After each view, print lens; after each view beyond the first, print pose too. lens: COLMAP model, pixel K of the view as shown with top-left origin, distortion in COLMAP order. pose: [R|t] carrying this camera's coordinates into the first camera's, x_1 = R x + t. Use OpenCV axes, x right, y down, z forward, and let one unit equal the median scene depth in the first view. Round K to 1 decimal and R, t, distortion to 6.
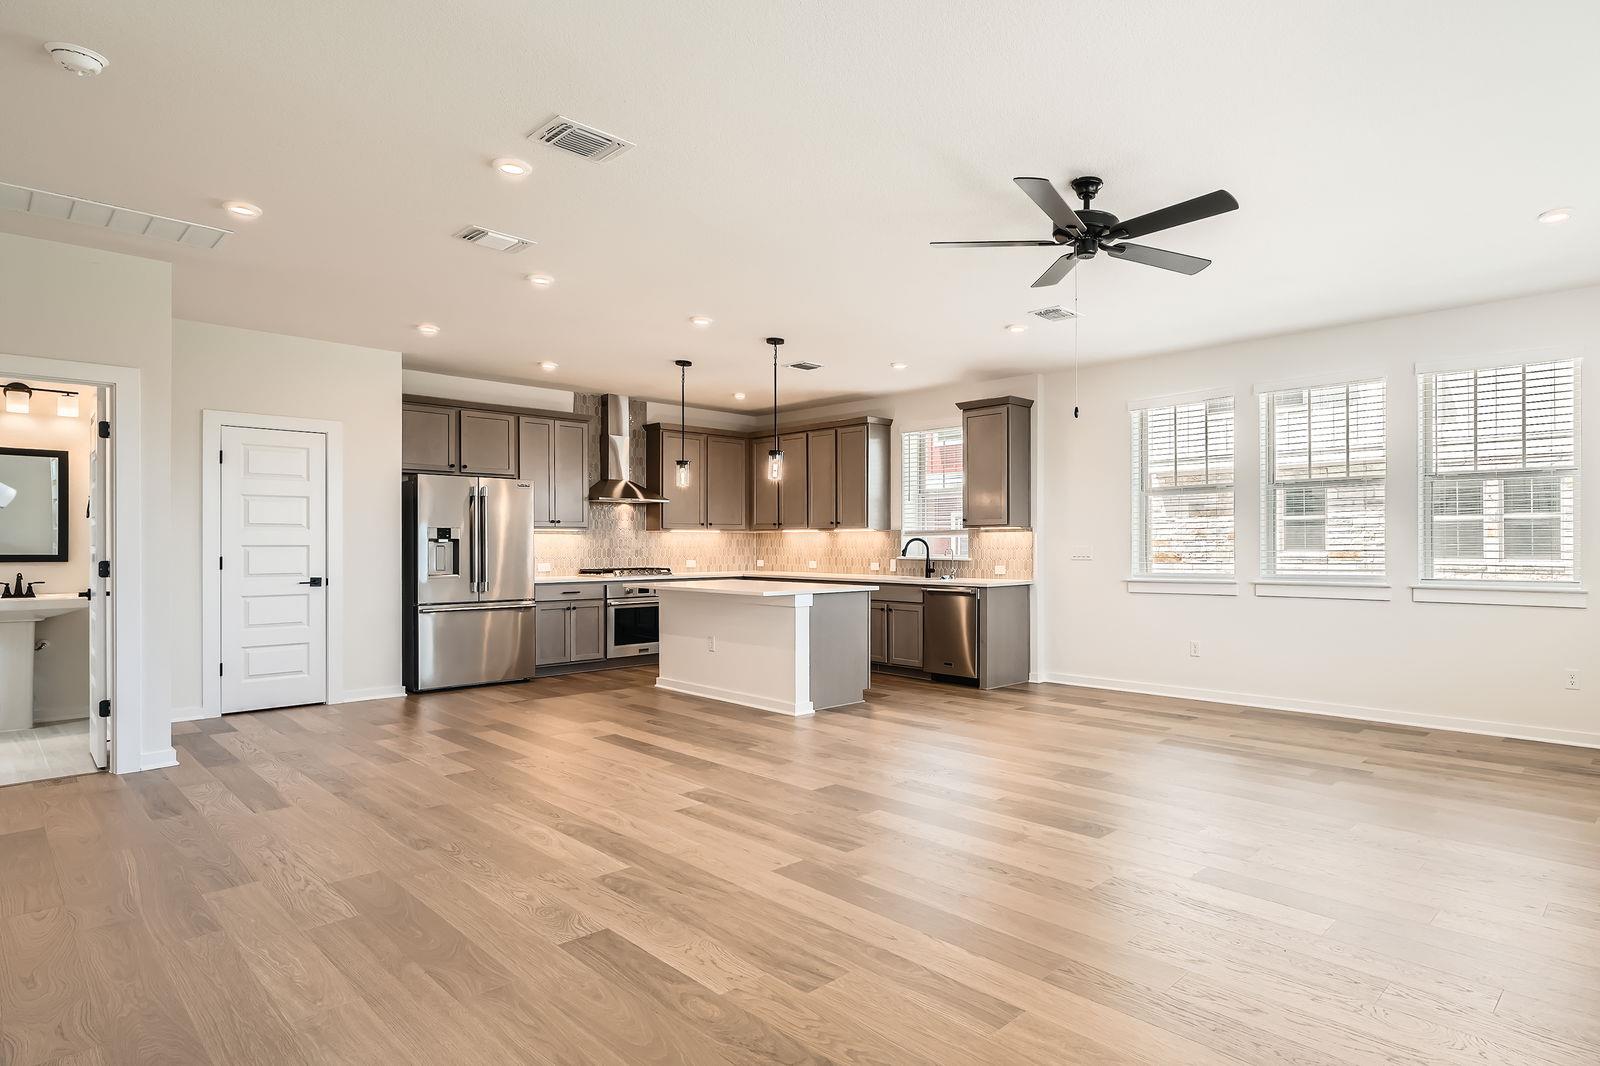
lens RADIAL K [[864.8, 0, 952.3], [0, 864.8, 539.3], [0, 0, 1]] dist [0.004020, 0.000596]
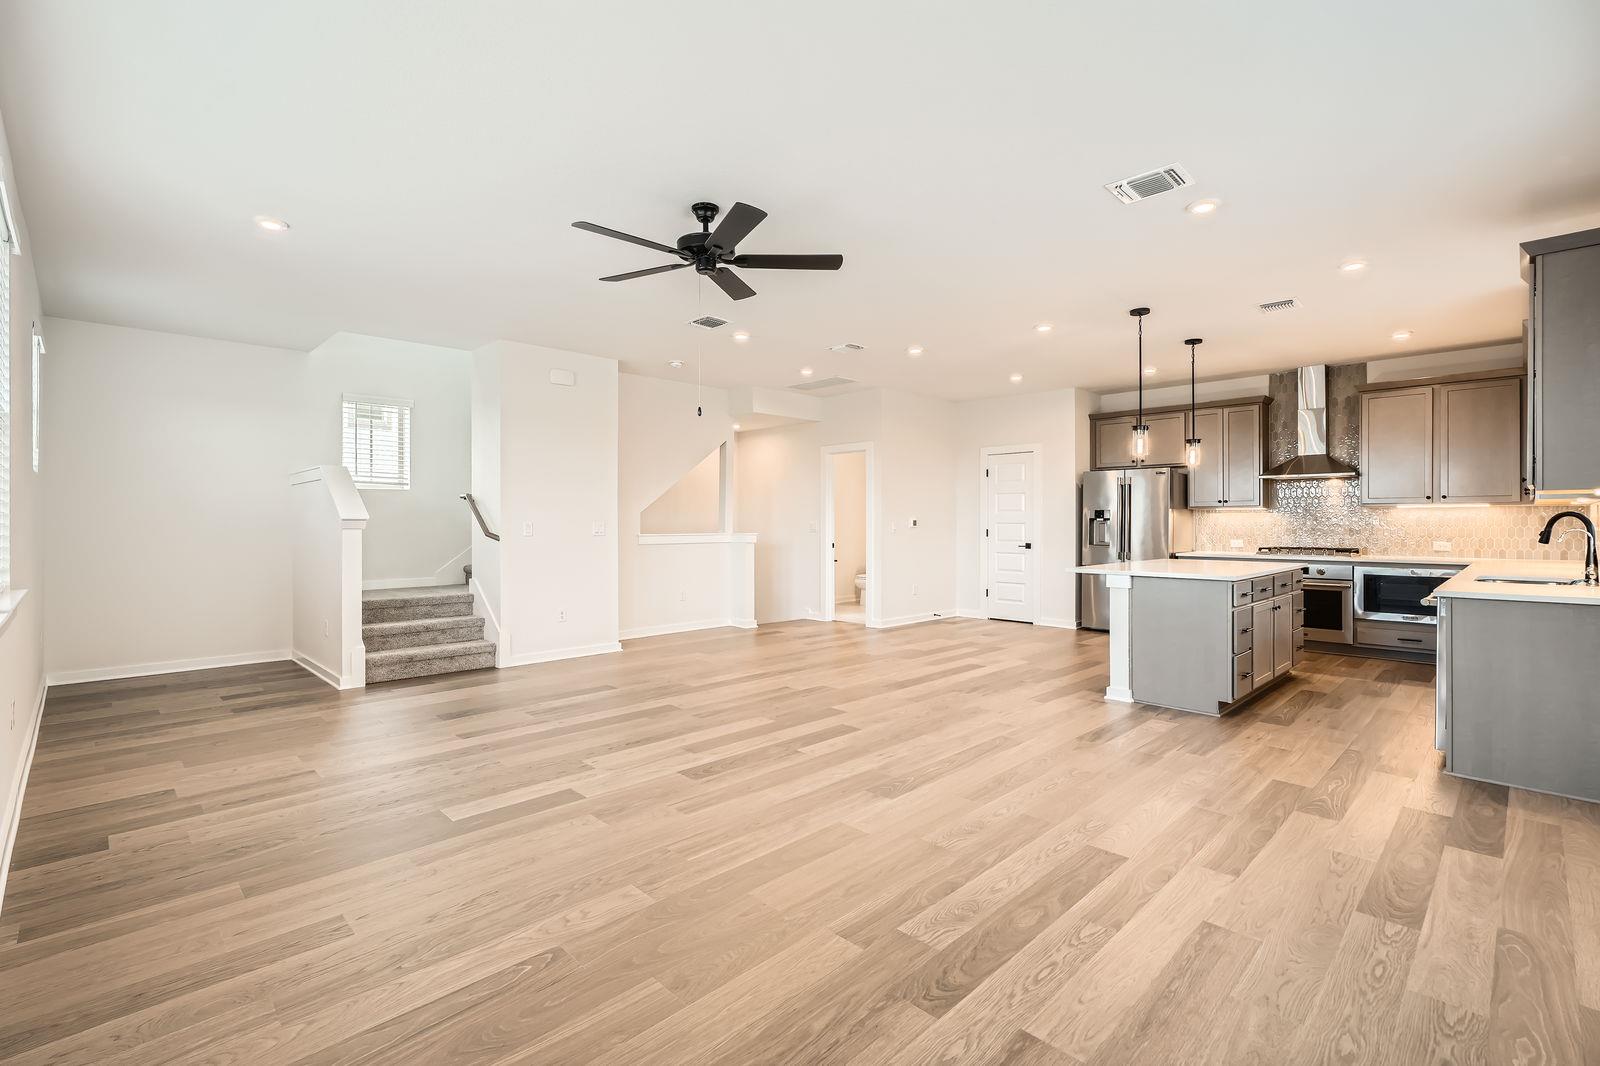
lens RADIAL K [[721.0, 0, 796.7], [0, 721.0, 518.8], [0, 0, 1]] dist [0.000794, 0.000204]
pose [[-0.072729, -0.002502, -0.997349, 0.483656], [0.006160, 0.999977, -0.002958, 0.001073], [0.997333, -0.006359, -0.072712, 0.522268]]
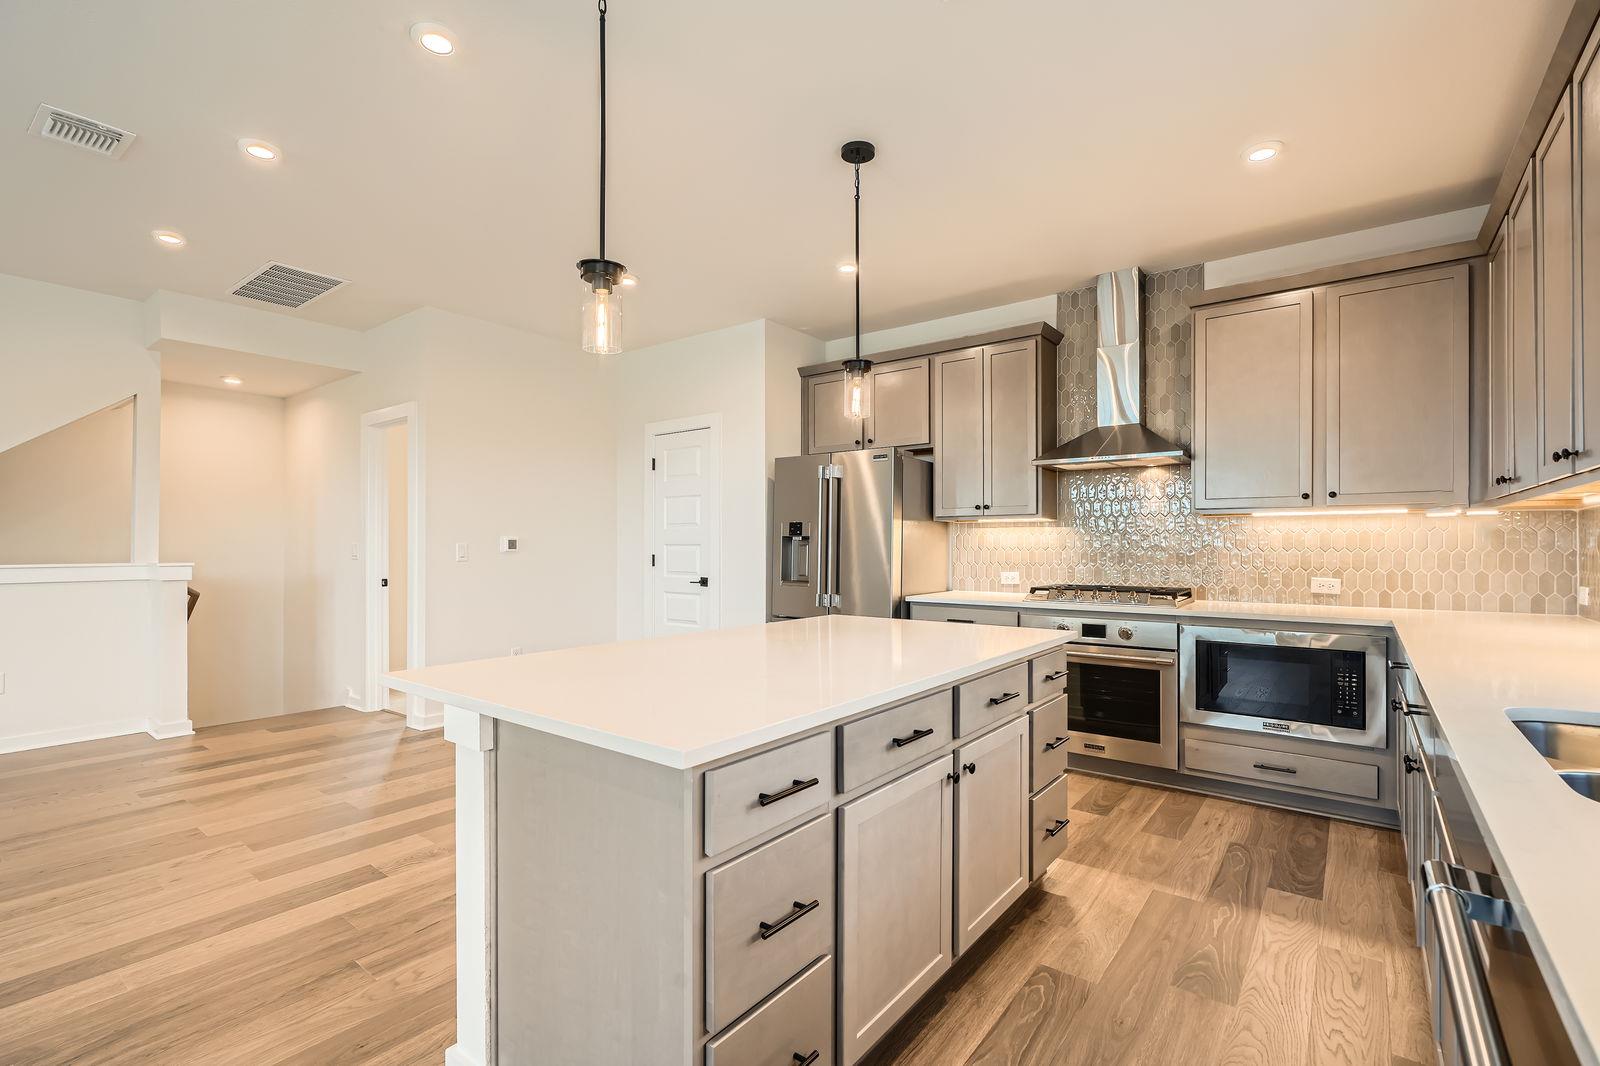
lens RADIAL K [[723.2, 0, 794.4], [0, 723.2, 542.0], [0, 0, 1]] dist [-0.002890, -0.000065]
pose [[0.060762, -0.001058, -0.998152, 0.064975], [0.006266, 0.999980, -0.000679, 0.004946], [0.998133, -0.006214, 0.060767, 0.818937]]
